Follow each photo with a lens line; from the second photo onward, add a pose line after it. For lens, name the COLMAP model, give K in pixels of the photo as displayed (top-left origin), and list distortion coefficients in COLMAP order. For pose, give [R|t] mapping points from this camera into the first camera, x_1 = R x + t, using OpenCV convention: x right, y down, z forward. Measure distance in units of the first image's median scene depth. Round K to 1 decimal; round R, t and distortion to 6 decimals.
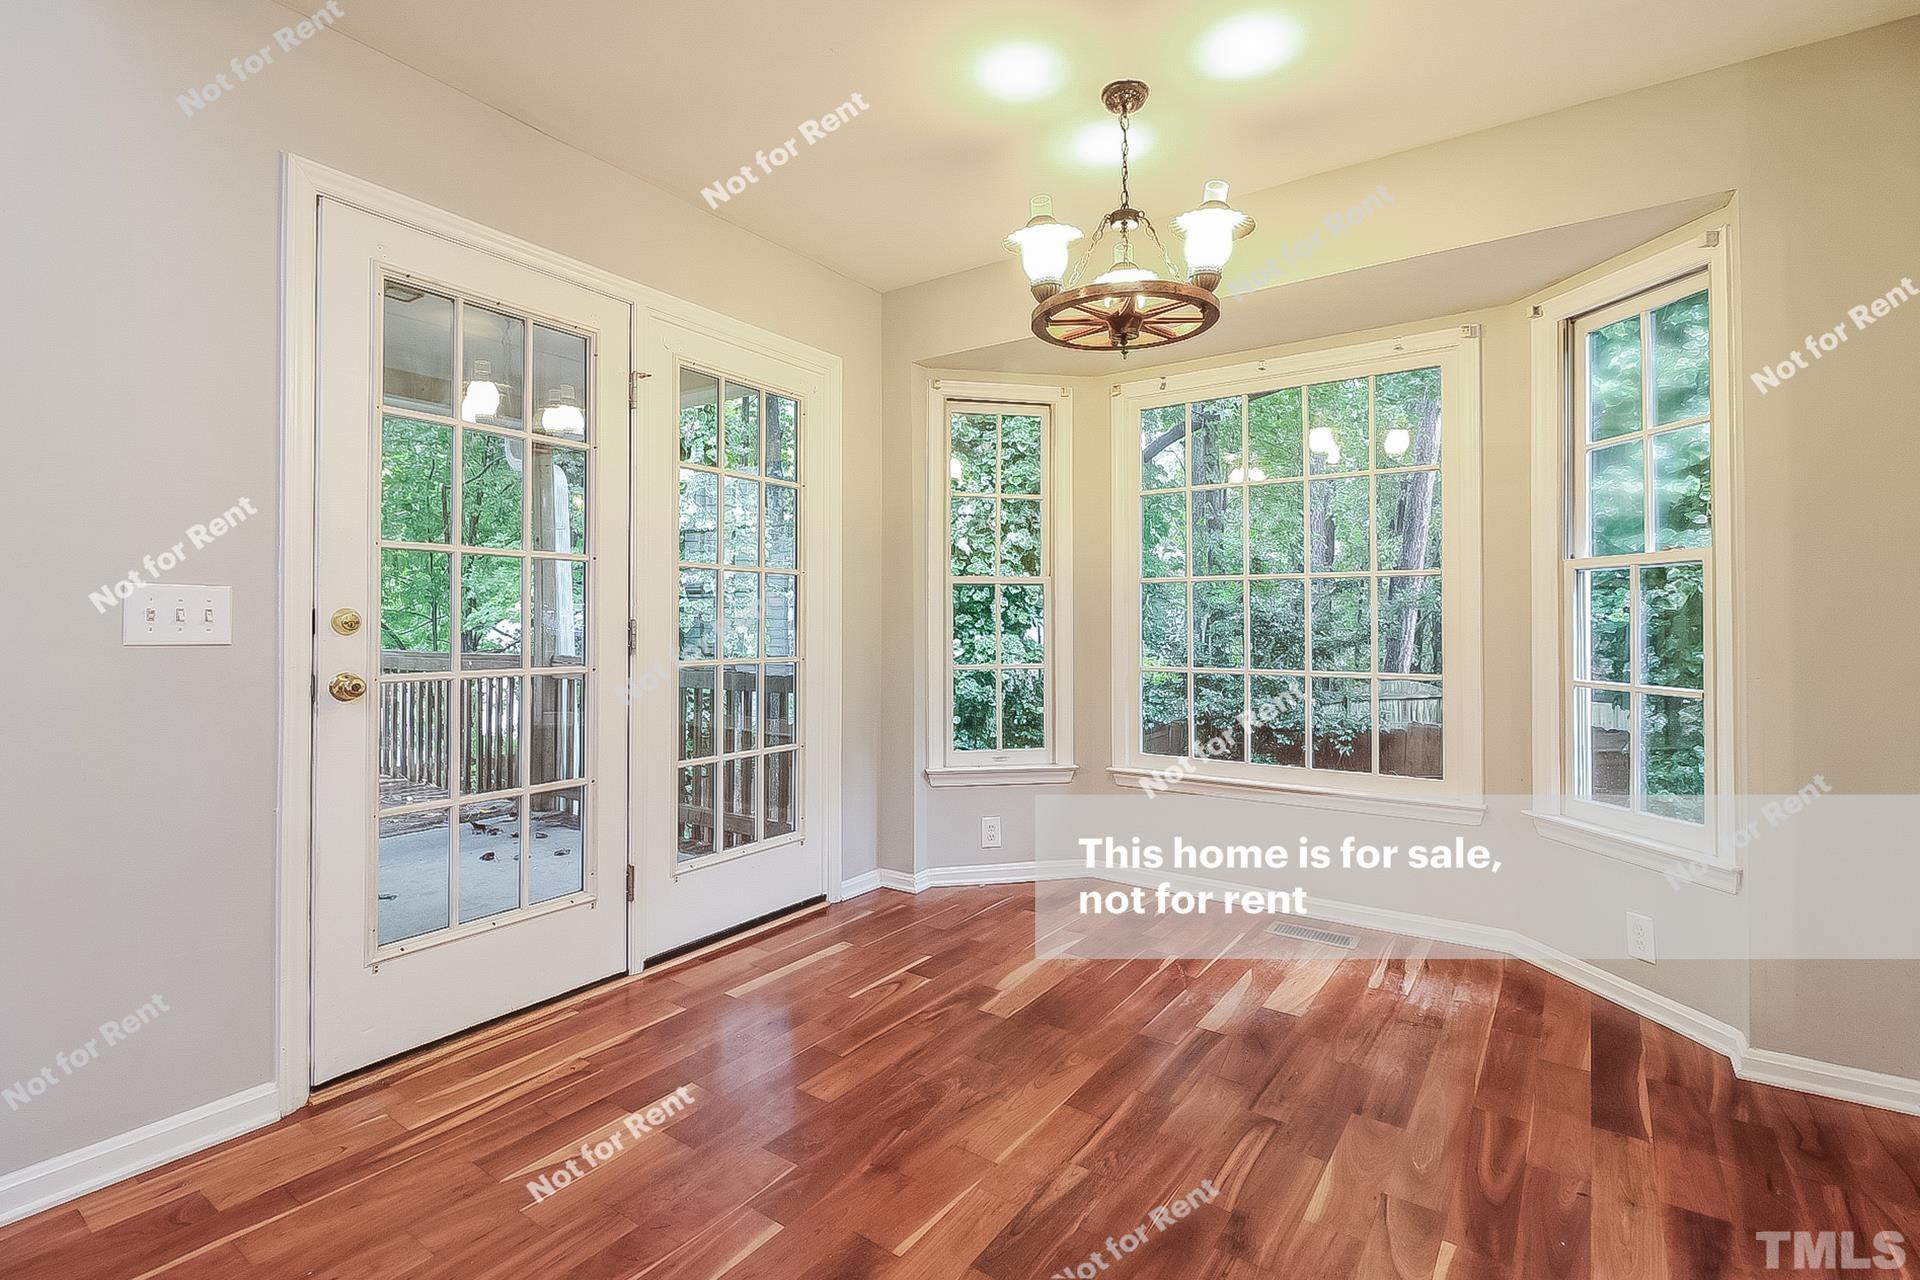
lens RADIAL K [[889.2, 0, 959.5], [0, 889.2, 625.1], [0, 0, 1]] dist [0.012465, -0.004663]
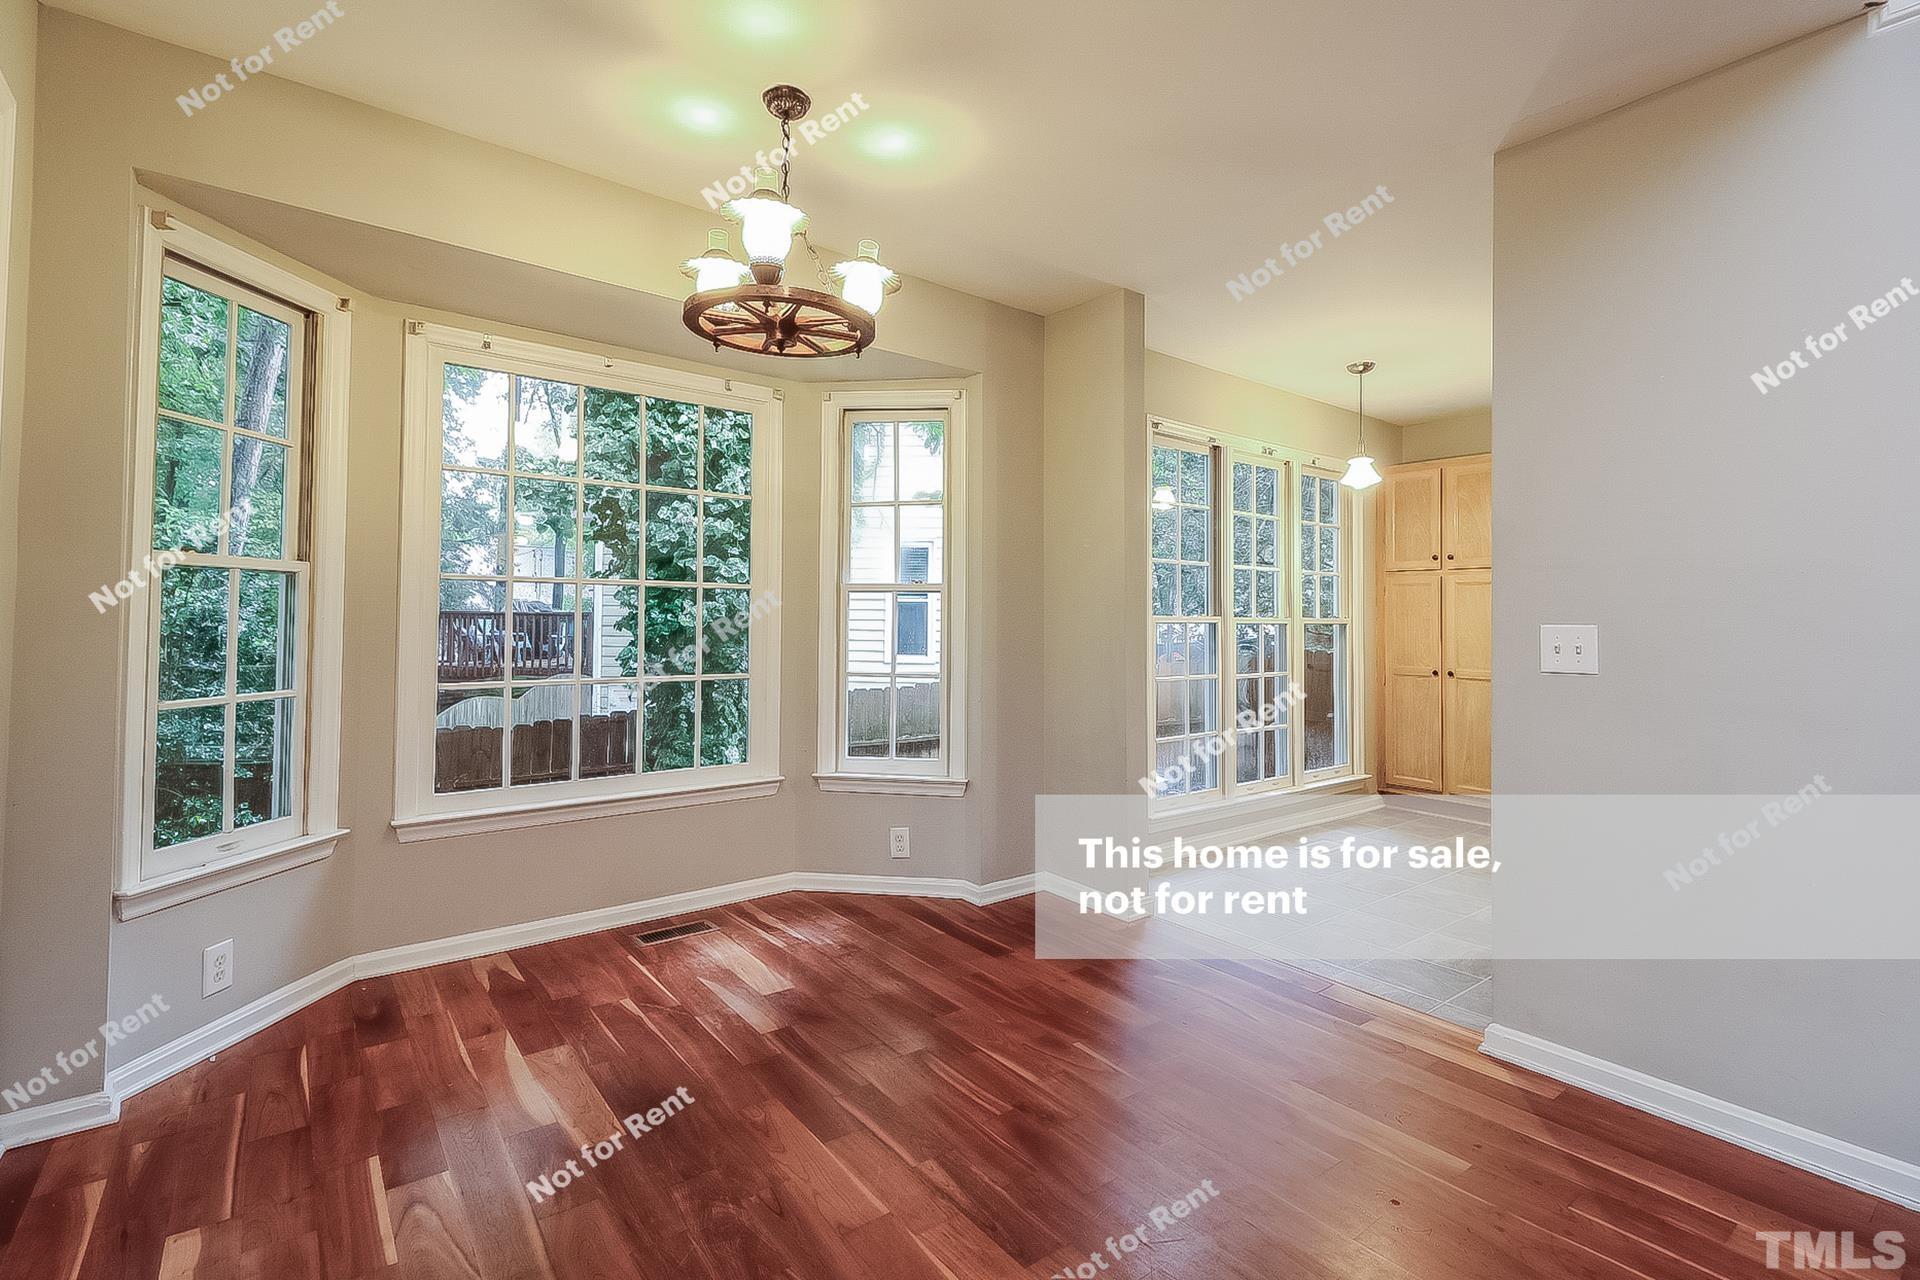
lens RADIAL K [[889.2, 0, 956.3], [0, 889.2, 607.8], [0, 0, 1]] dist [0.012465, -0.004663]
pose [[0.284149, 0.018440, 0.958603, -0.614711], [-0.004829, 0.999830, -0.017801, -0.014980], [-0.958768, 0.000429, 0.284190, 0.475230]]
